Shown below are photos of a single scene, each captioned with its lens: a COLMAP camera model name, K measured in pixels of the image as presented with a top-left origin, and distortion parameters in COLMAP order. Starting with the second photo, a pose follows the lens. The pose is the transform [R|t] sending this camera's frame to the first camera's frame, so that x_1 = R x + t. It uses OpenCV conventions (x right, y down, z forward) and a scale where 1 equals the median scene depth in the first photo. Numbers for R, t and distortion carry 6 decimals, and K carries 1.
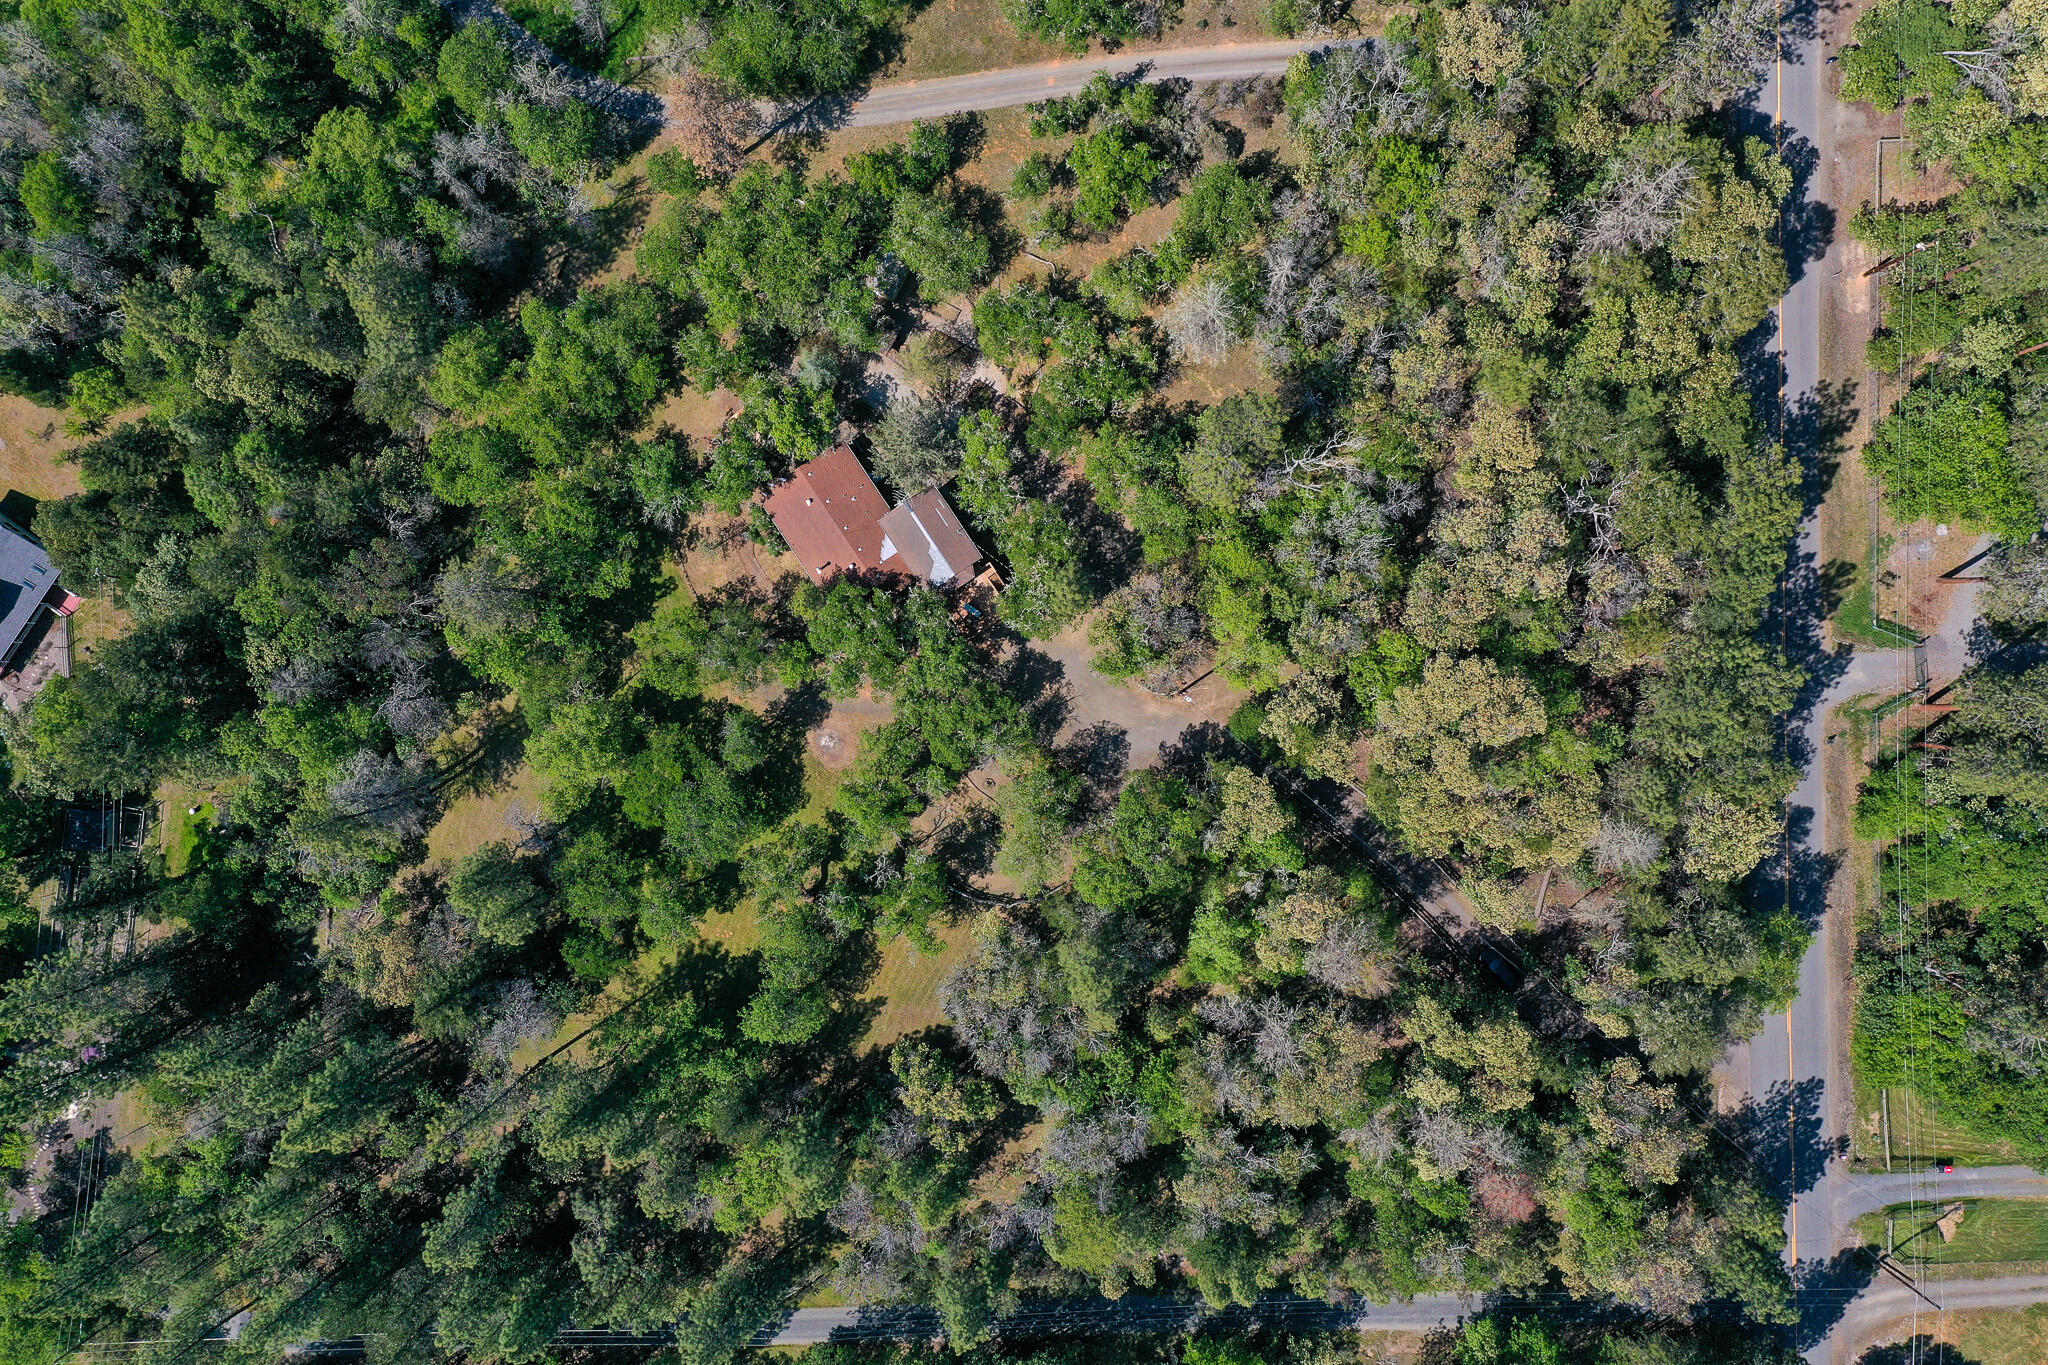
lens RADIAL K [[1633.9, 0, 992.0], [0, 1633.9, 673.3], [0, 0, 1]] dist [-0.072601, -0.000856]
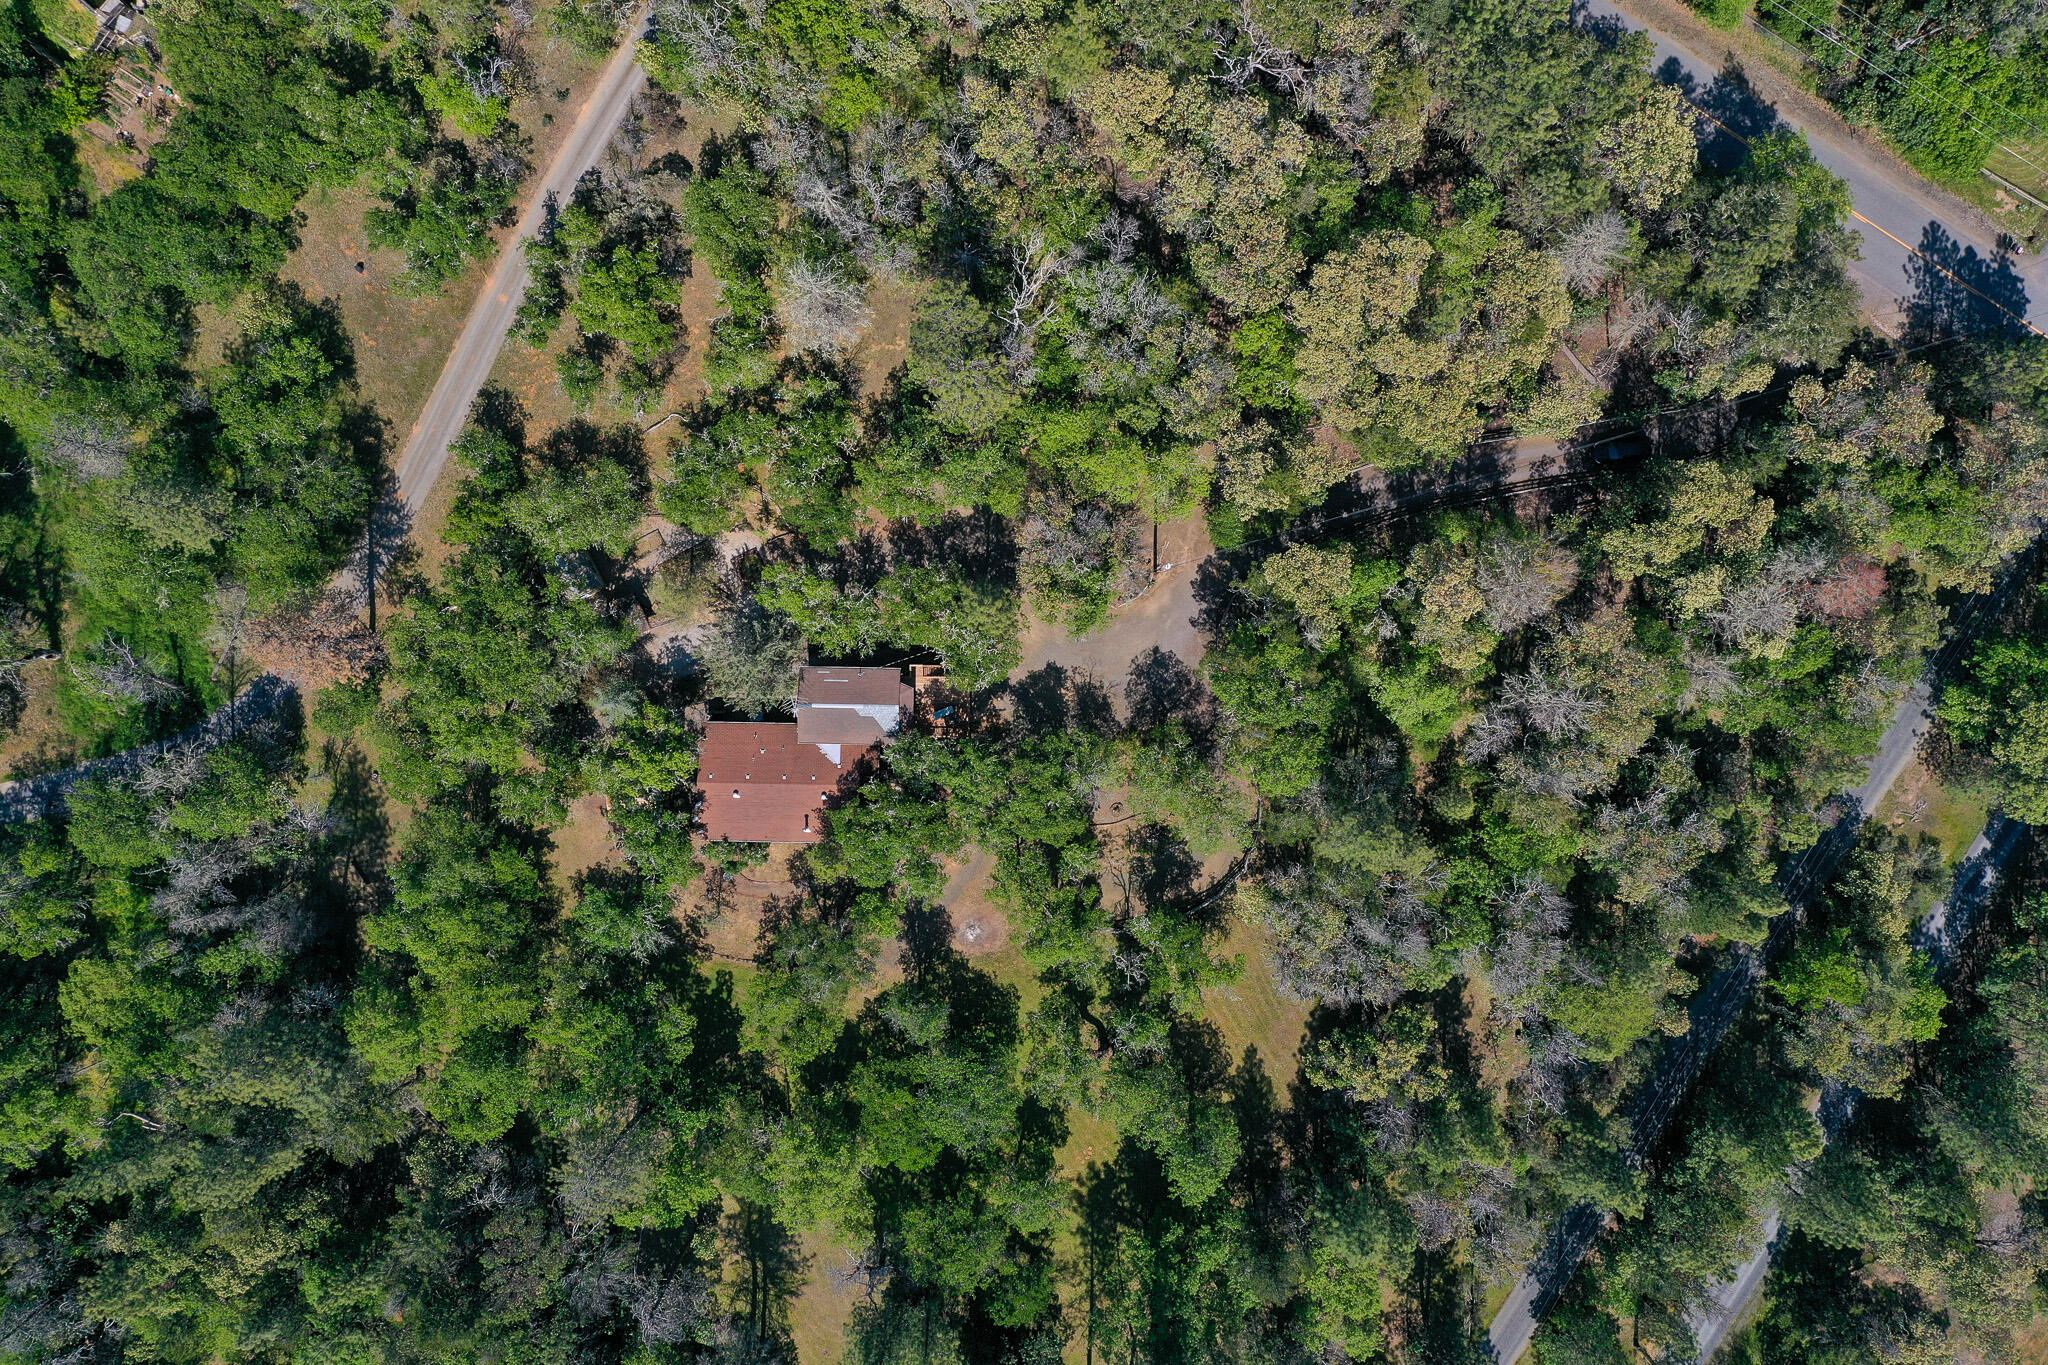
lens RADIAL K [[1656.0, 0, 1024.0], [0, 1656.0, 682.5], [0, 0, 1]] dist [-0.034726, -0.002440]
pose [[0.569061, -0.821908, 0.025218, 0.003277], [0.822292, 0.568872, -0.014825, 0.001070], [-0.002161, 0.029173, 0.999572, 0.110035]]
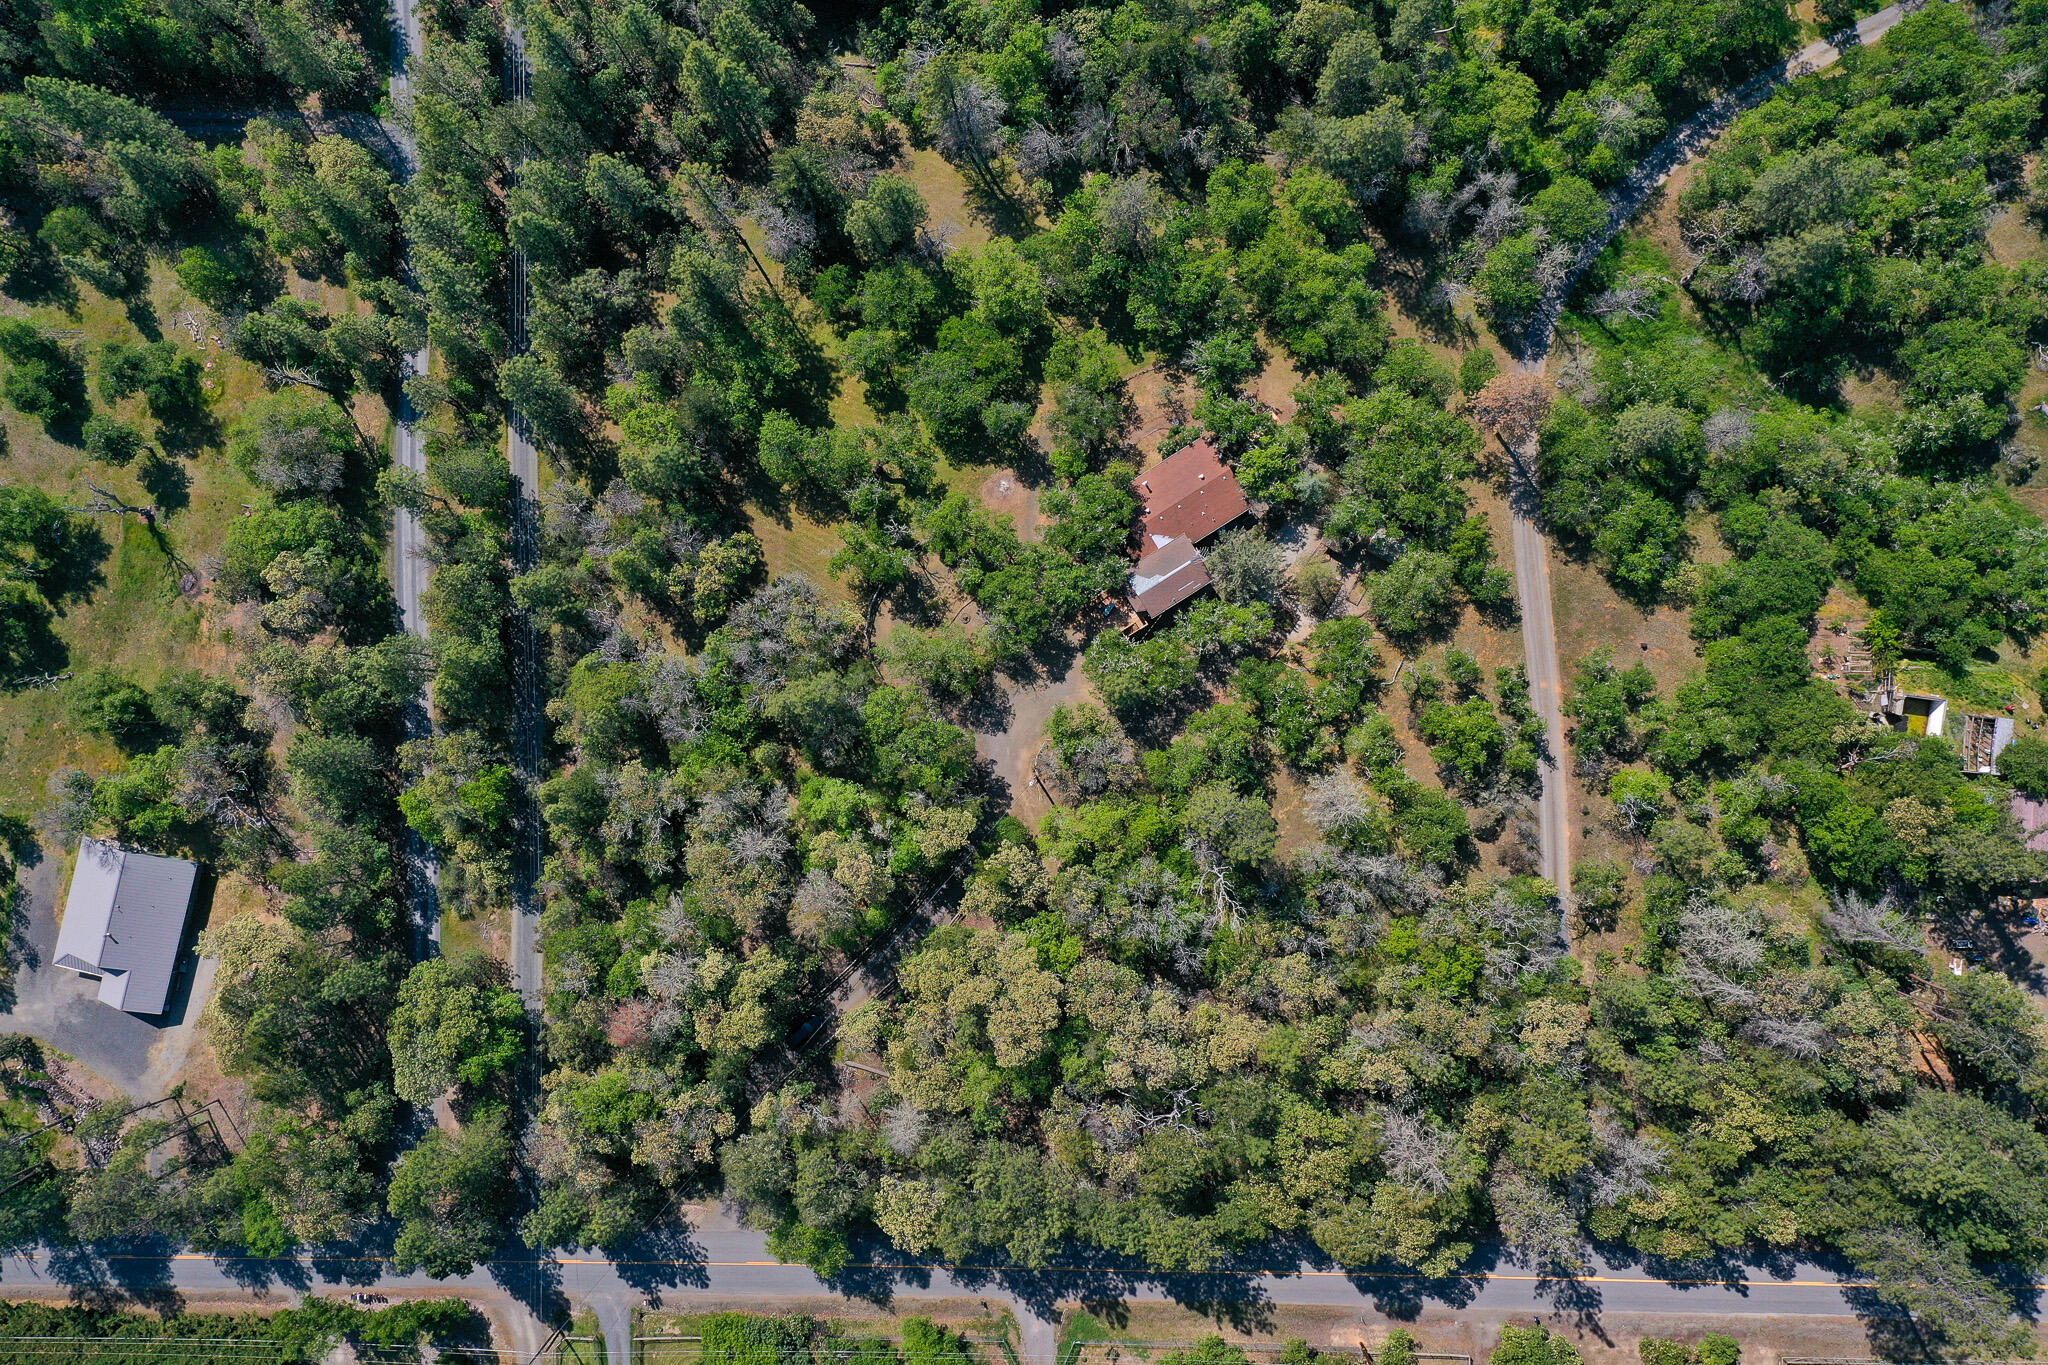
lens RADIAL K [[1603.3, 0, 1022.7], [0, 1603.3, 621.1], [0, 0, 1]] dist [-0.157184, -0.001661]
pose [[-0.026276, 0.999652, 0.002352, -0.004096], [-0.999428, -0.026320, 0.021244, -0.000005], [0.021299, -0.001792, 0.999772, -0.193747]]
